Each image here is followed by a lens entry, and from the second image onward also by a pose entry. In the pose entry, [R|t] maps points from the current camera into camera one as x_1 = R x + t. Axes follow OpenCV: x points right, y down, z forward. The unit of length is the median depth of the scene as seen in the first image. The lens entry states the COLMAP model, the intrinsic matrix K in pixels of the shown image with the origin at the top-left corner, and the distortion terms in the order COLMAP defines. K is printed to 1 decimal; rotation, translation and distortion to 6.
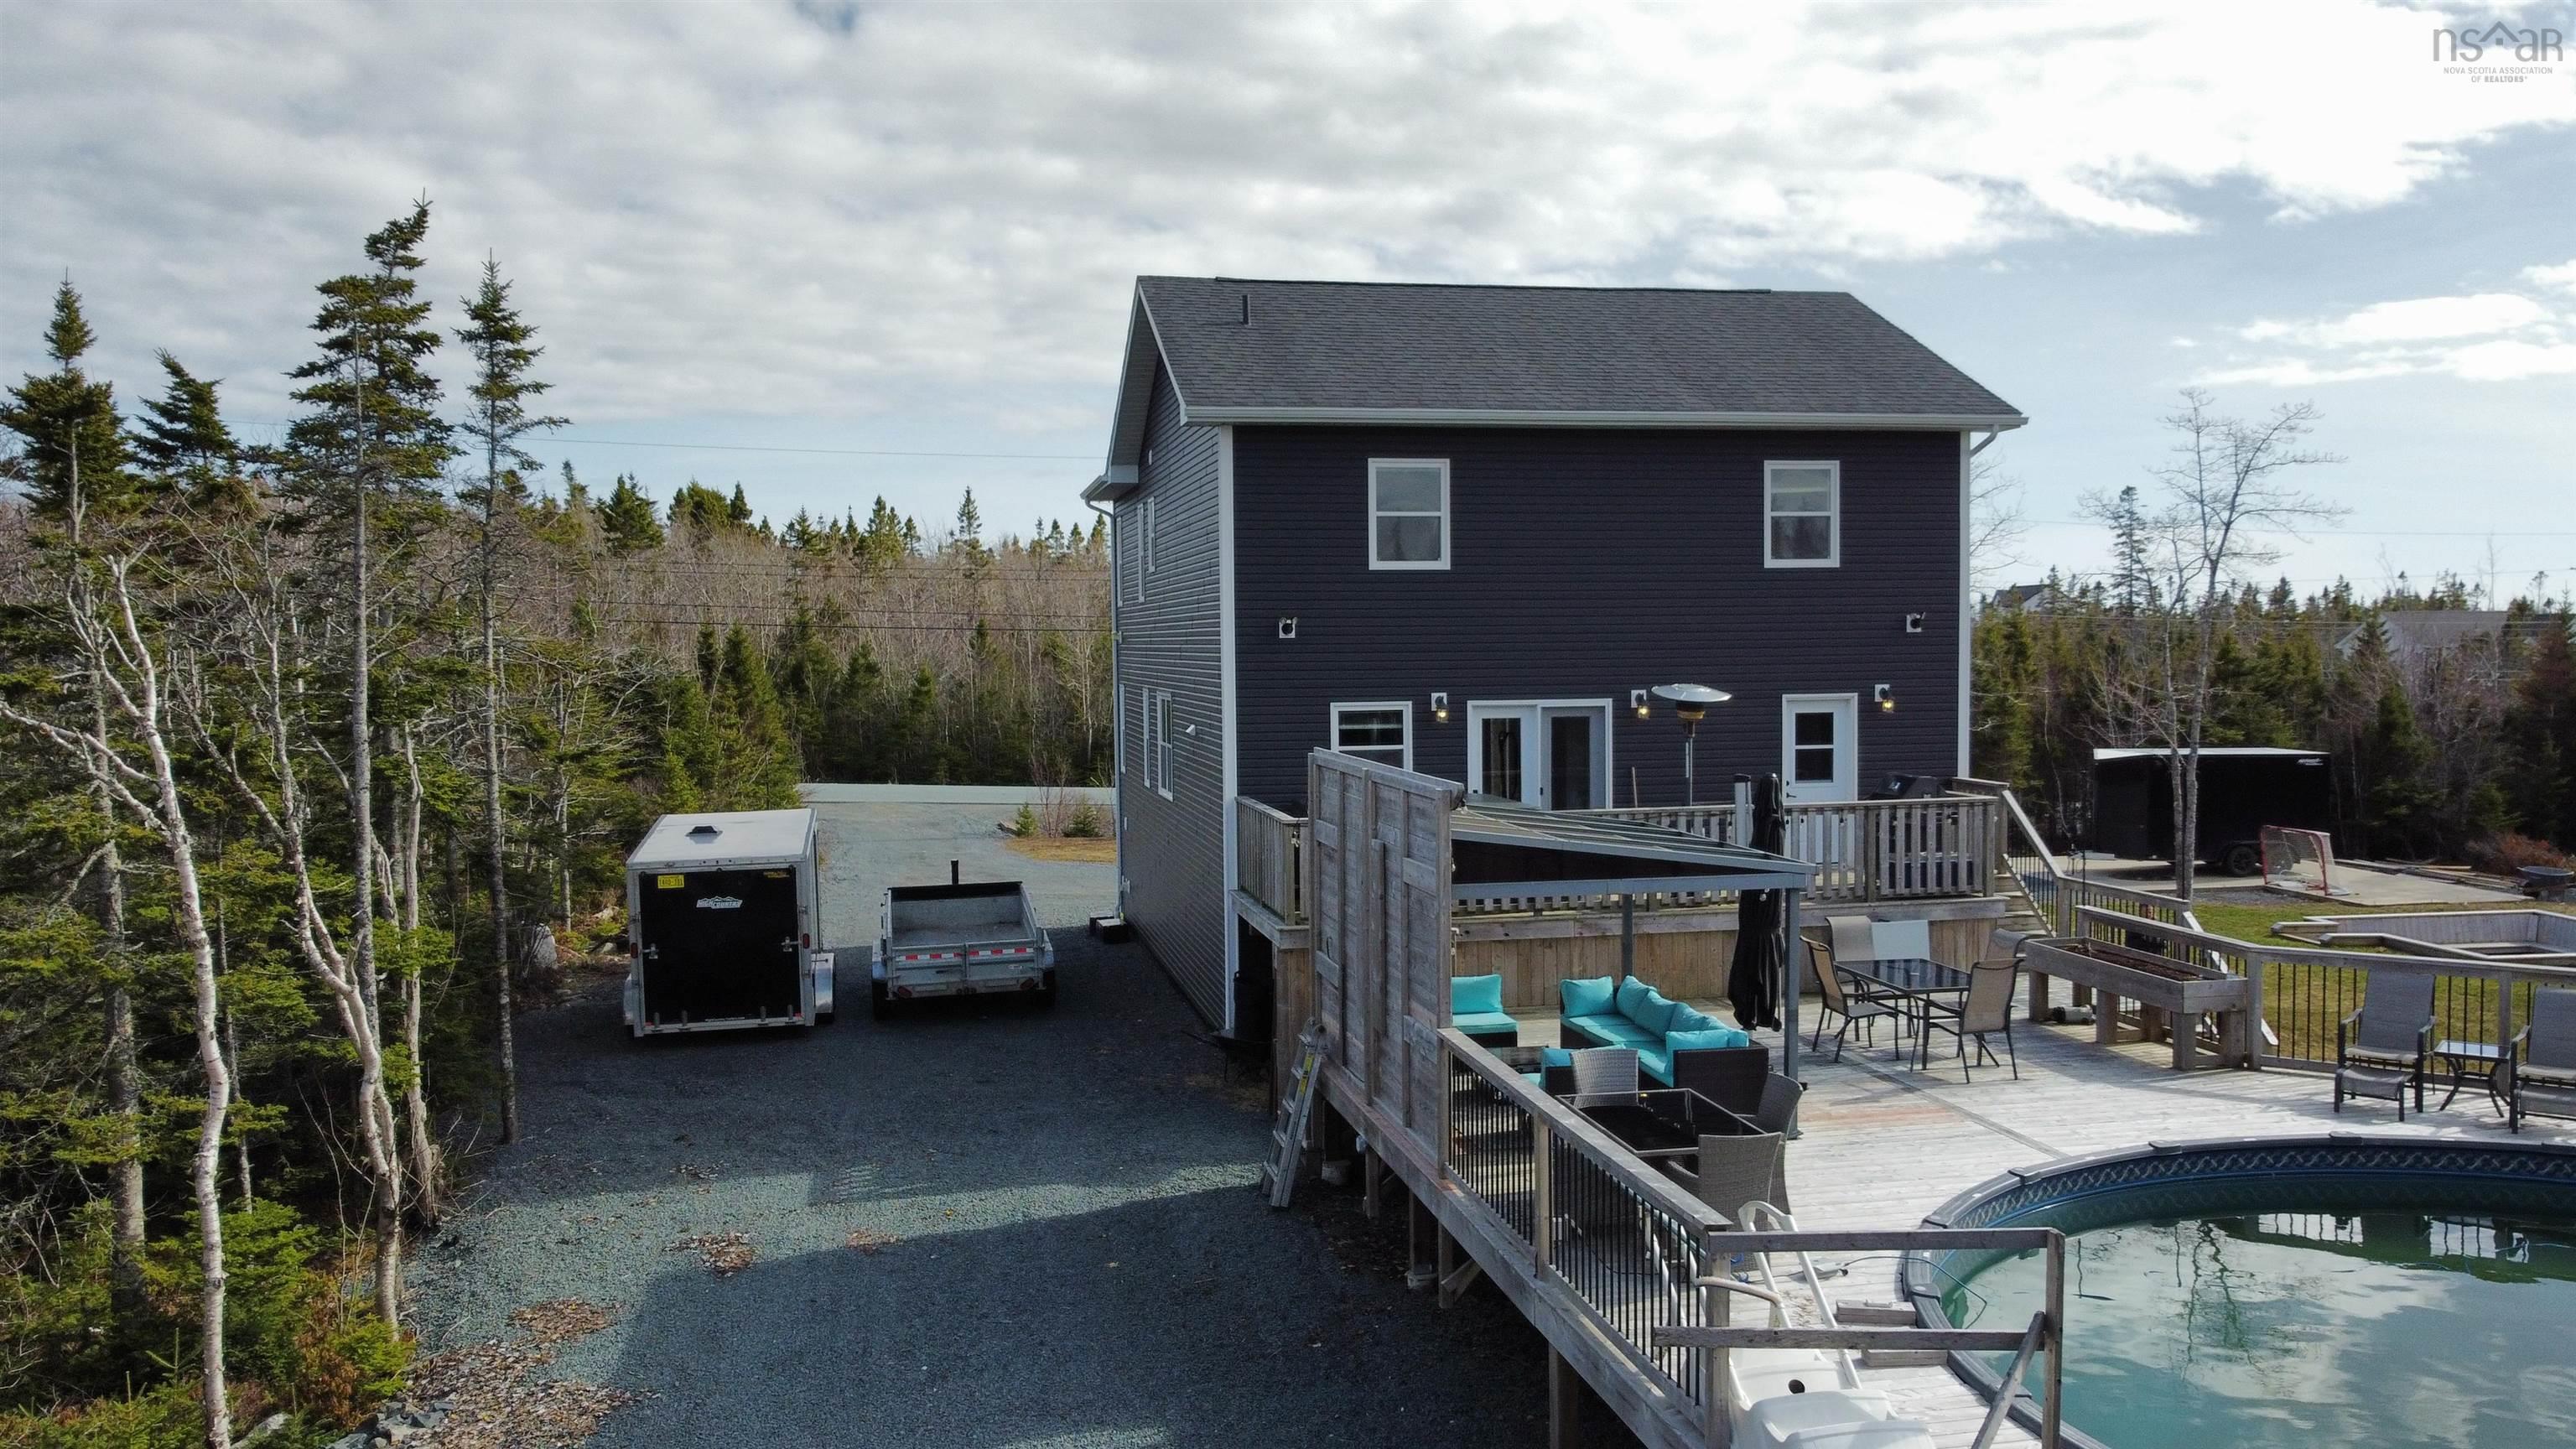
lens RADIAL K [[1965.7, 0, 1288.0], [0, 1965.7, 724.5], [0, 0, 1]] dist [0.003930, -0.008571]
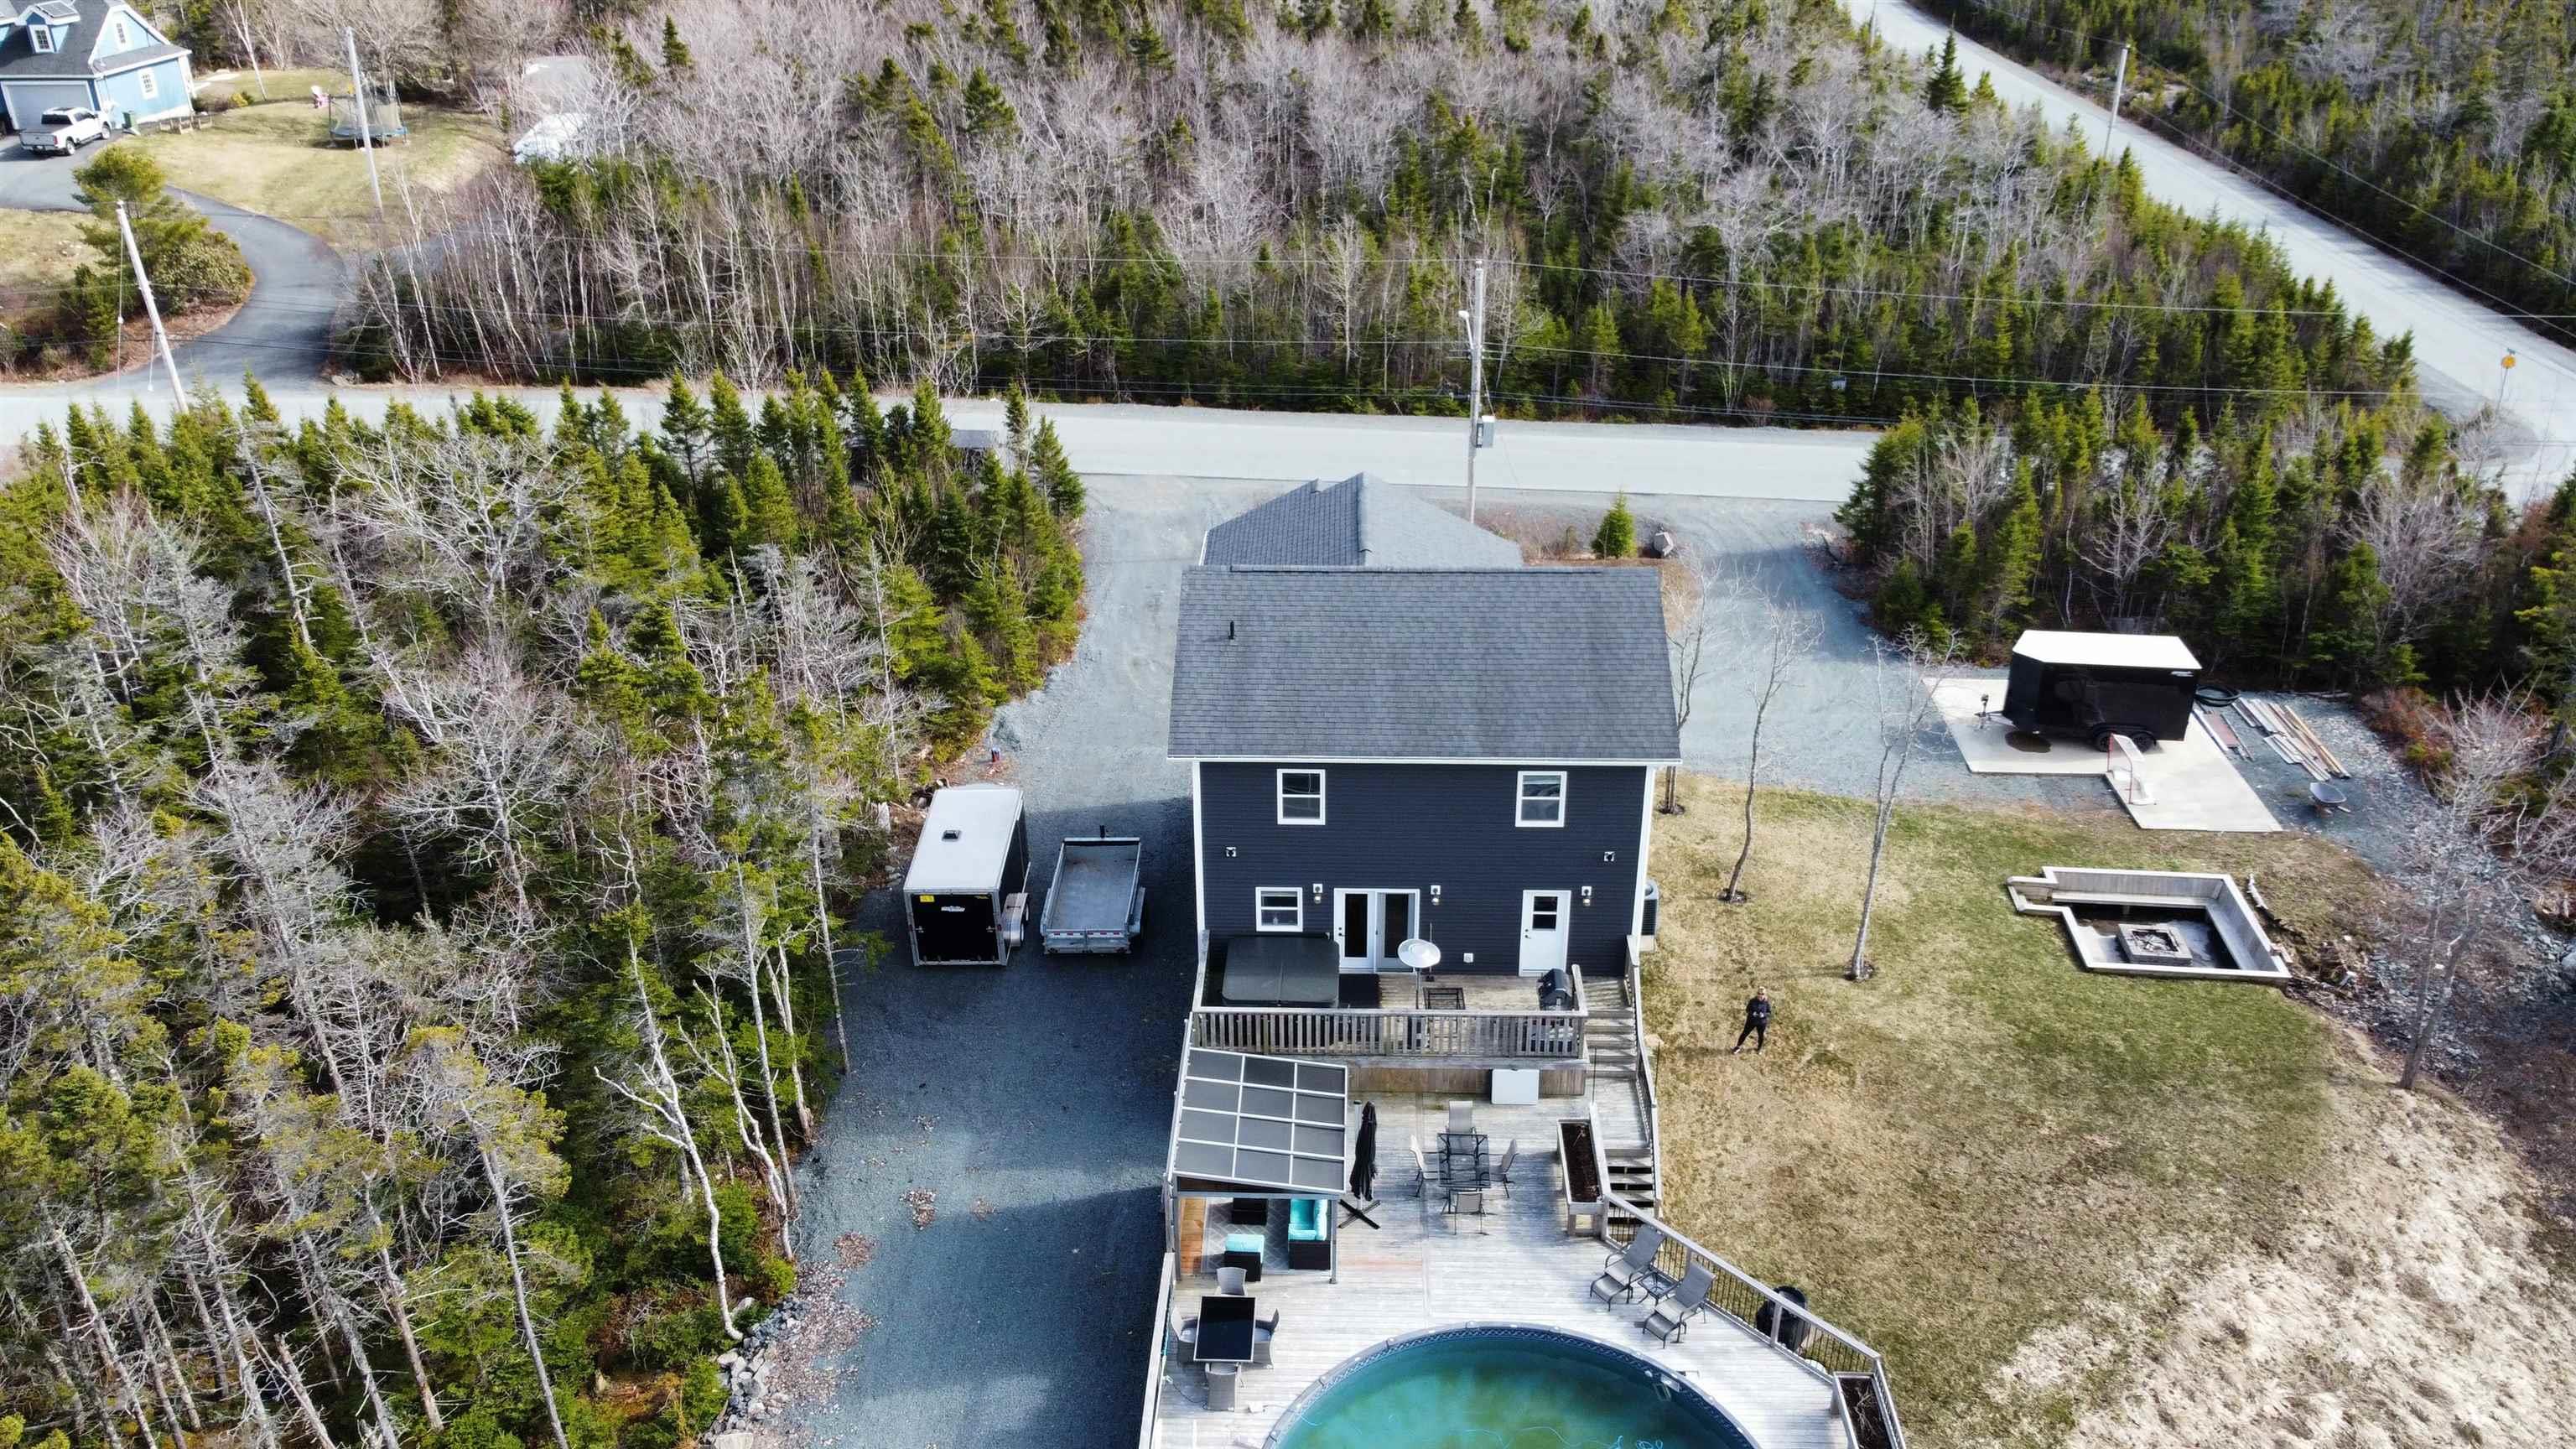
lens RADIAL K [[1965.7, 0, 1288.0], [0, 1965.7, 724.5], [0, 0, 1]] dist [0.003930, -0.008571]
pose [[0.976048, 0.102461, -0.191917, 0.377253], [-0.017506, 0.916280, 0.400155, -0.862631], [0.216850, -0.387211, 0.896127, -0.554107]]
